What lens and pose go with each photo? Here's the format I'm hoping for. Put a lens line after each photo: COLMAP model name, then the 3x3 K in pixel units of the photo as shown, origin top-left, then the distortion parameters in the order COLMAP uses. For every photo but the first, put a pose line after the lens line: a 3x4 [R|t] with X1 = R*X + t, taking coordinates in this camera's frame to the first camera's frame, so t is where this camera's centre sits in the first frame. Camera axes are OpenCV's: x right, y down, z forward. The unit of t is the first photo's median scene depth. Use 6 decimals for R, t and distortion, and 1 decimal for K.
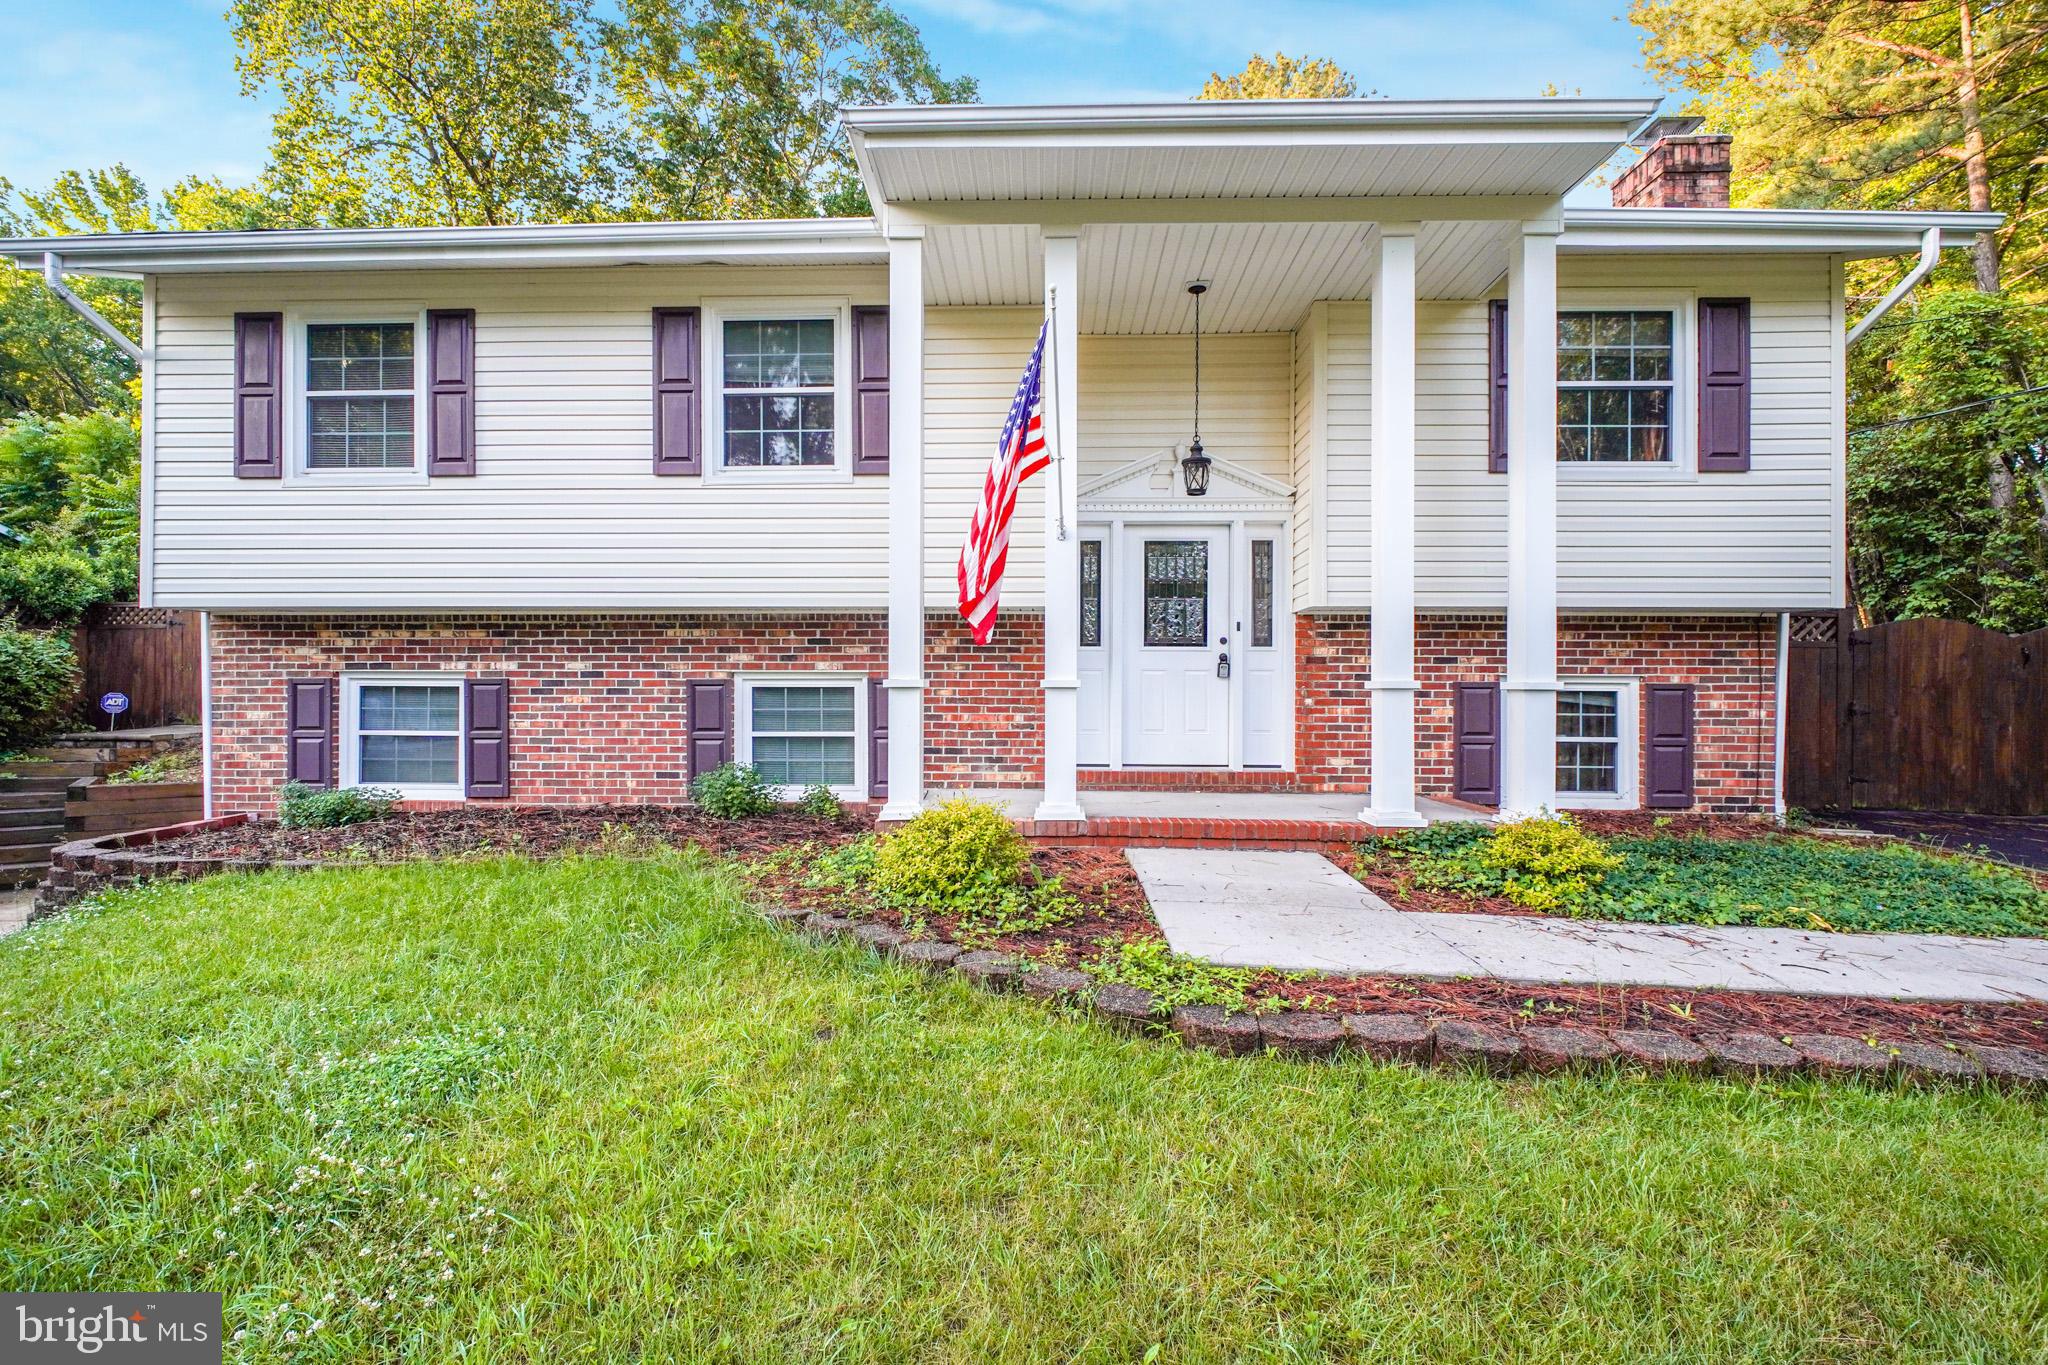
lens RADIAL K [[994.1, 0, 1012.2], [0, 994.1, 688.8], [0, 0, 1]] dist [0.012801, -0.012554]
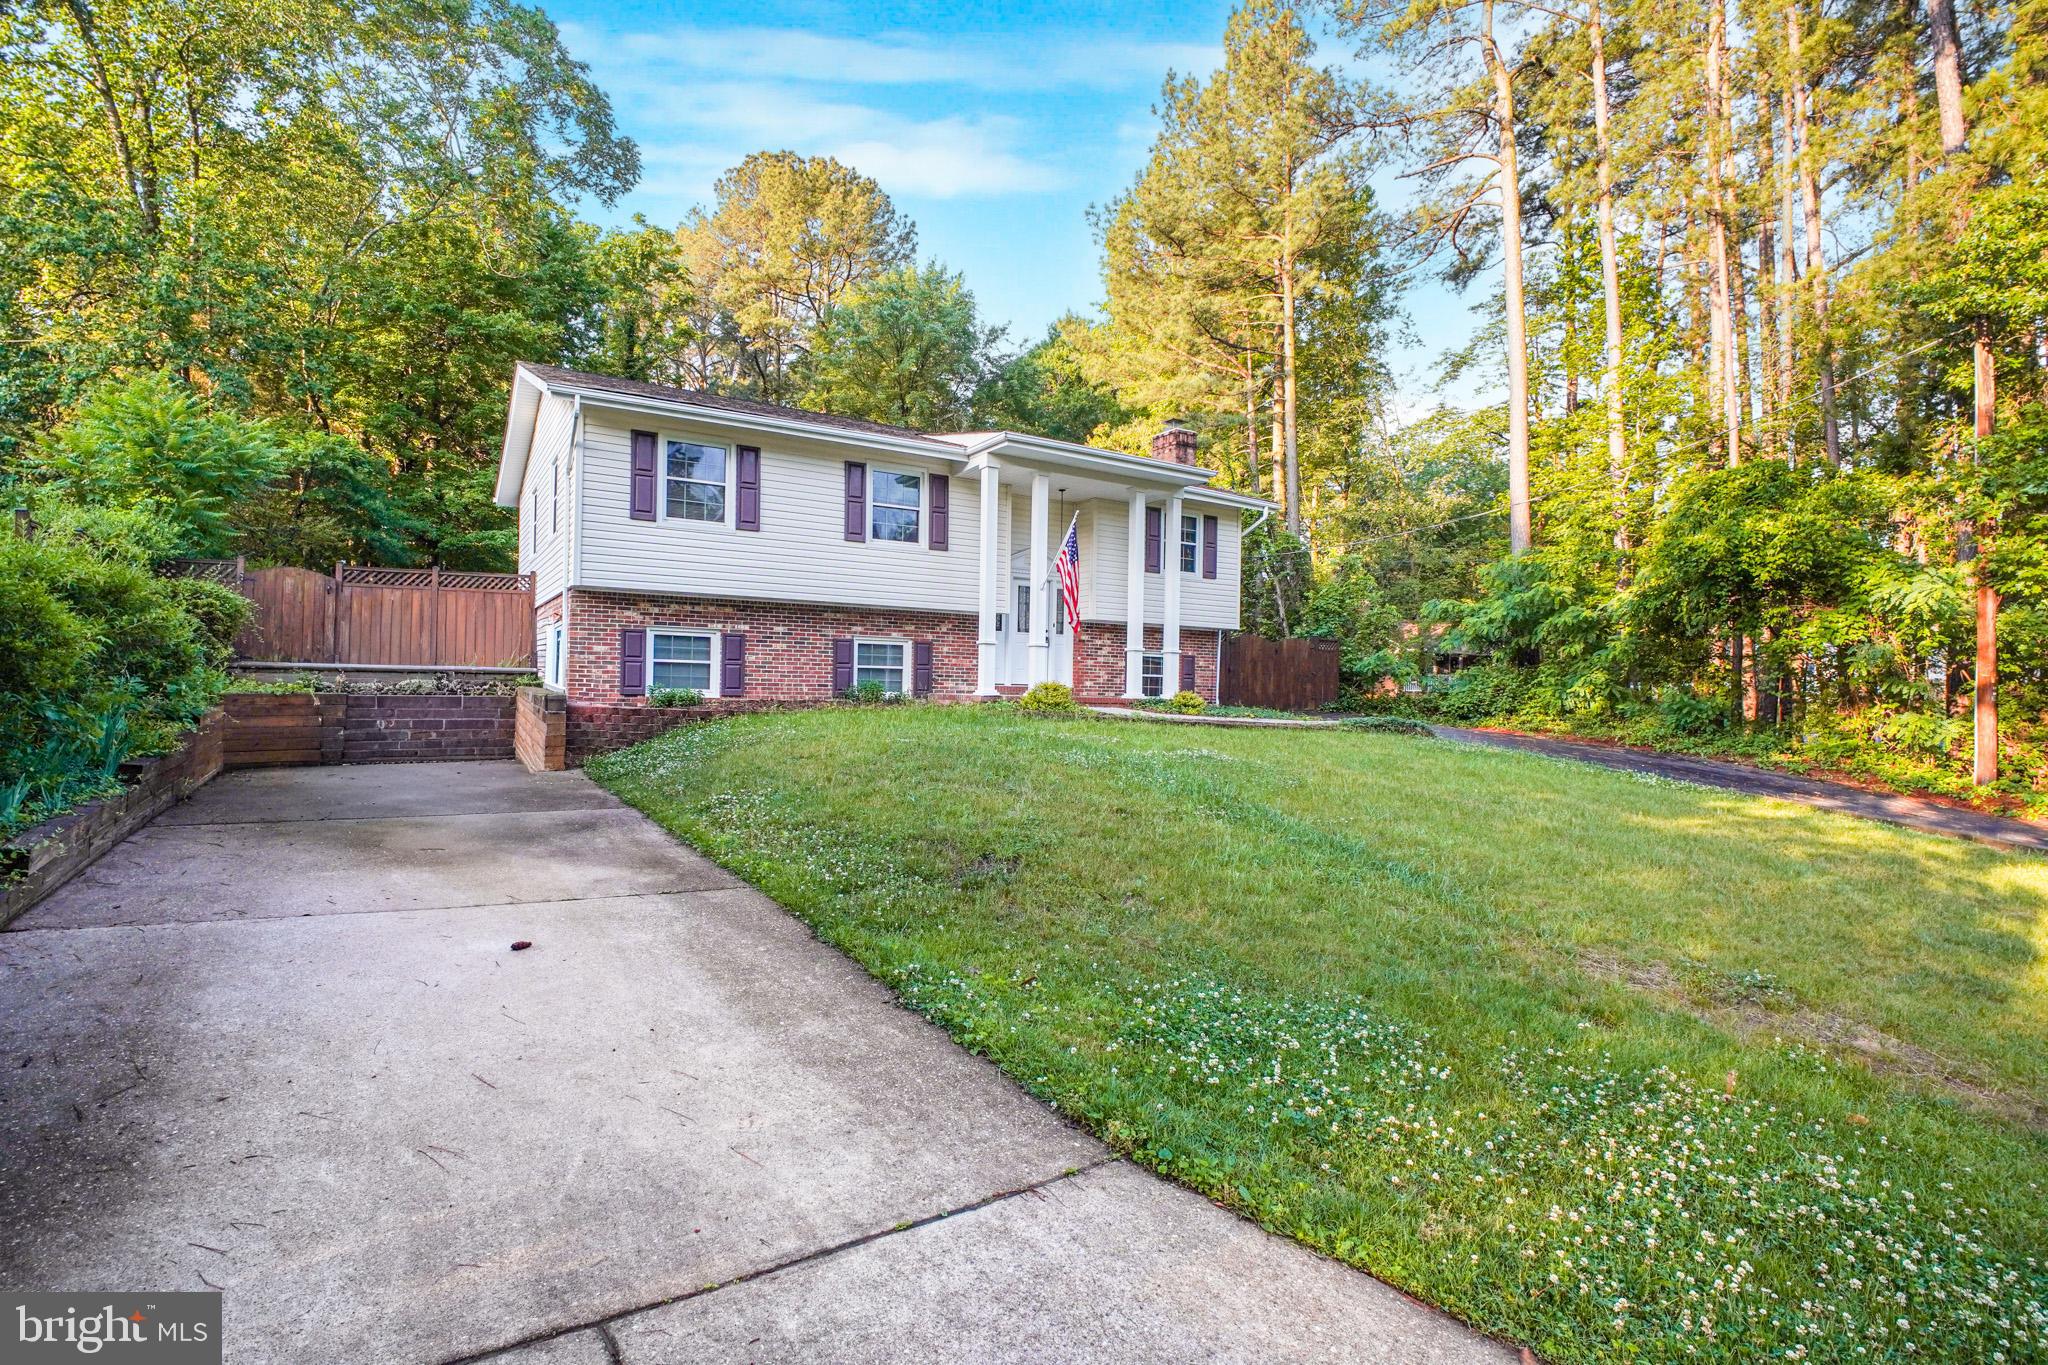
lens RADIAL K [[994.1, 0, 1012.2], [0, 994.1, 688.8], [0, 0, 1]] dist [0.012801, -0.012554]
pose [[0.825980, 0.013162, 0.563546, -1.166586], [-0.012181, 0.999911, -0.005500, 0.100358], [-0.563568, -0.002322, 0.826066, -0.876342]]
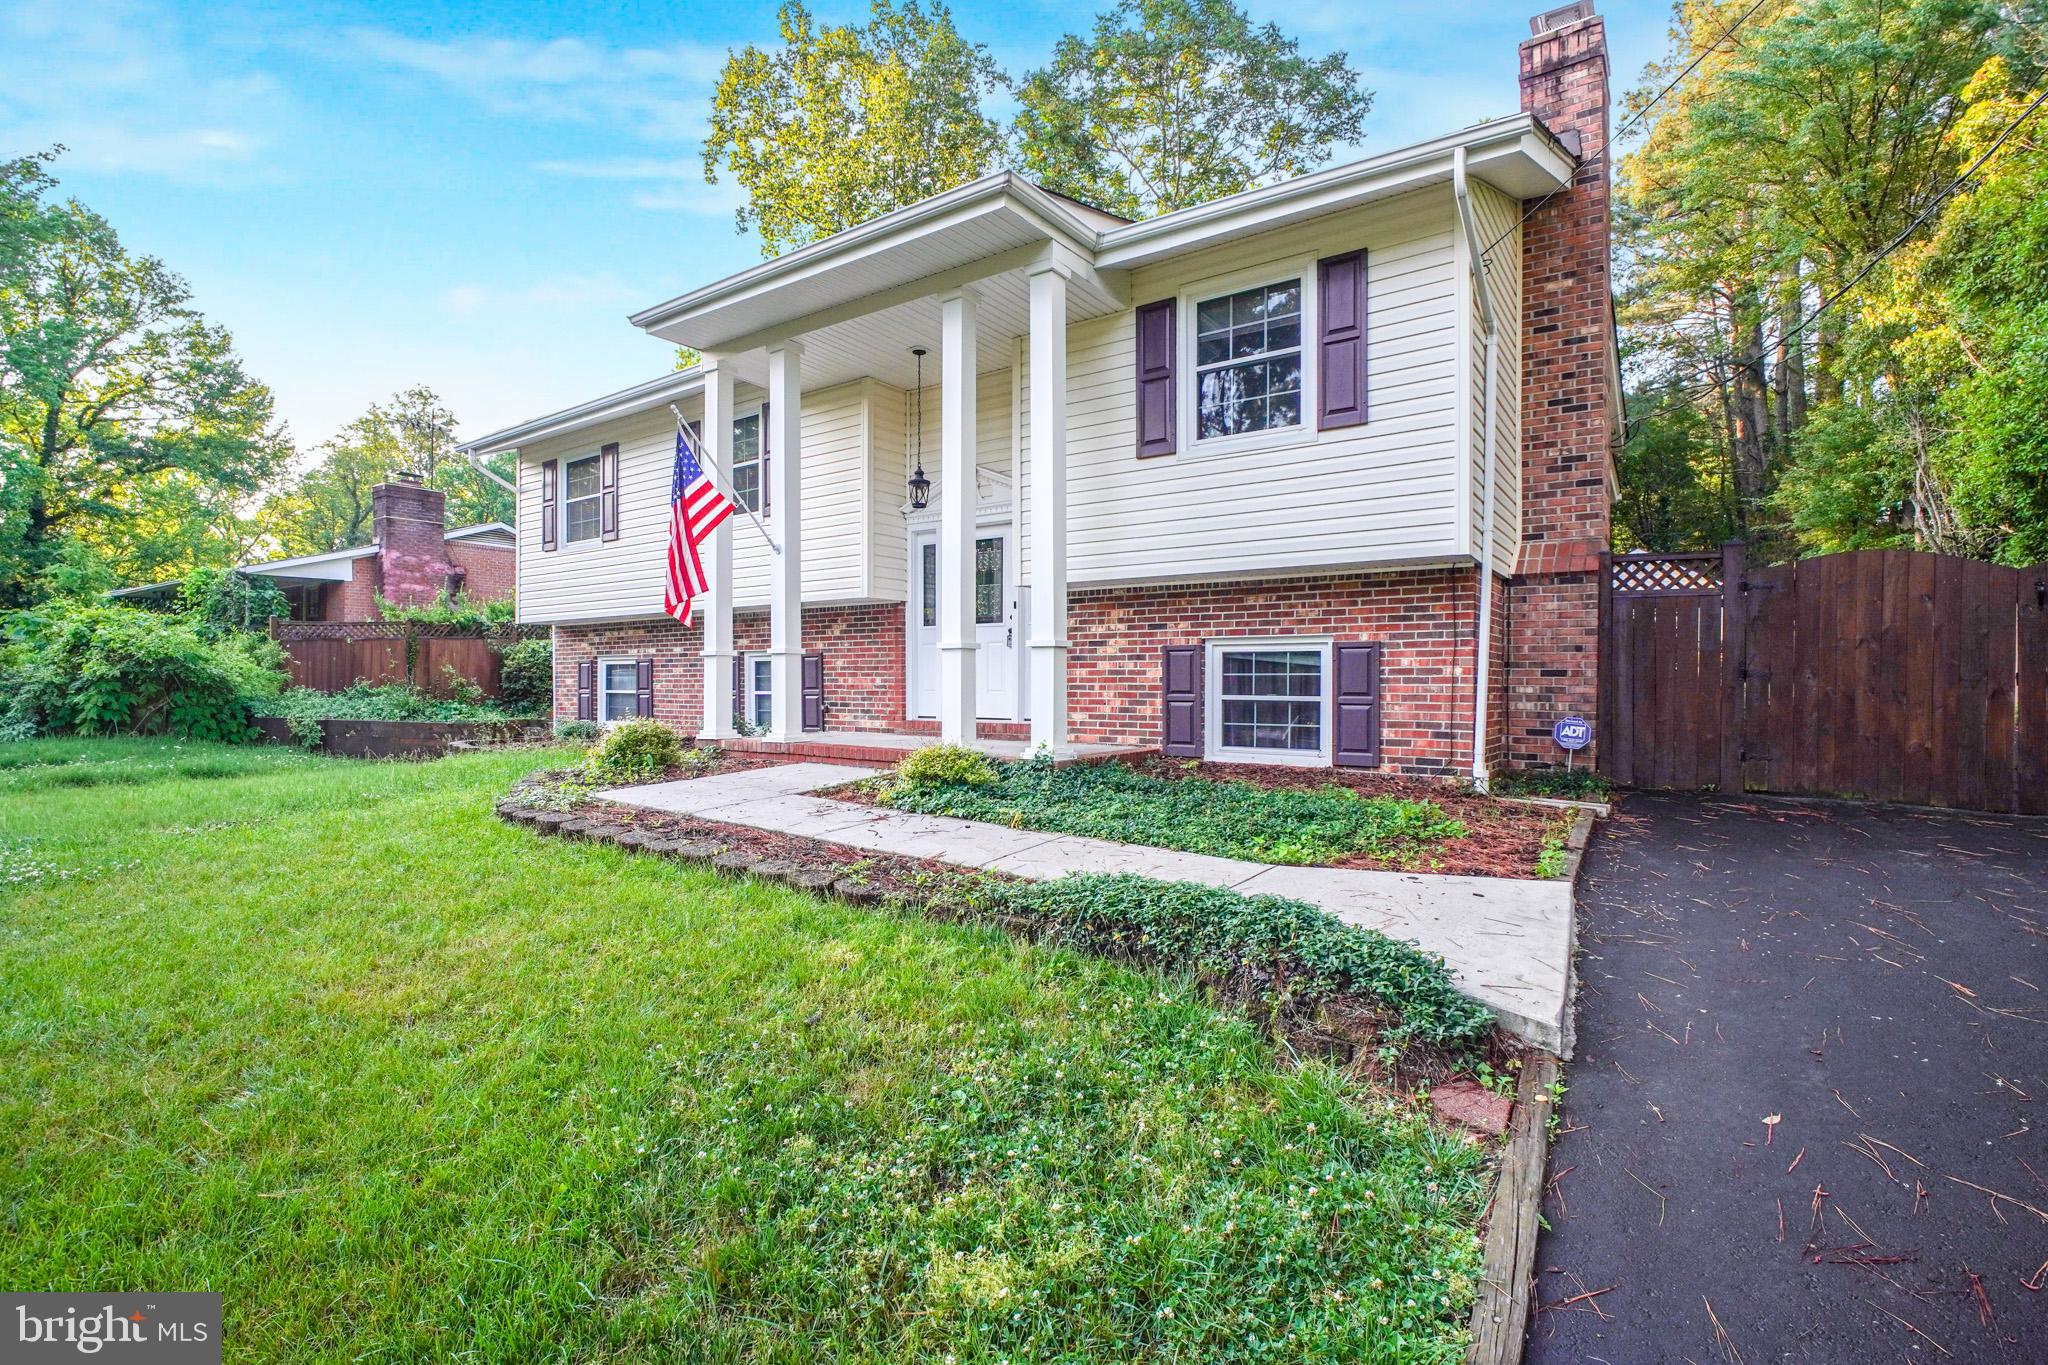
lens RADIAL K [[1002.0, 0, 985.1], [0, 1002.0, 685.3], [0, 0, 1]] dist [-0.001864, -0.021043]
pose [[0.811339, -0.002809, -0.584570, 0.917789], [0.004182, 0.999991, 0.000999, 0.034782], [0.584561, -0.003255, 0.811343, -0.023283]]
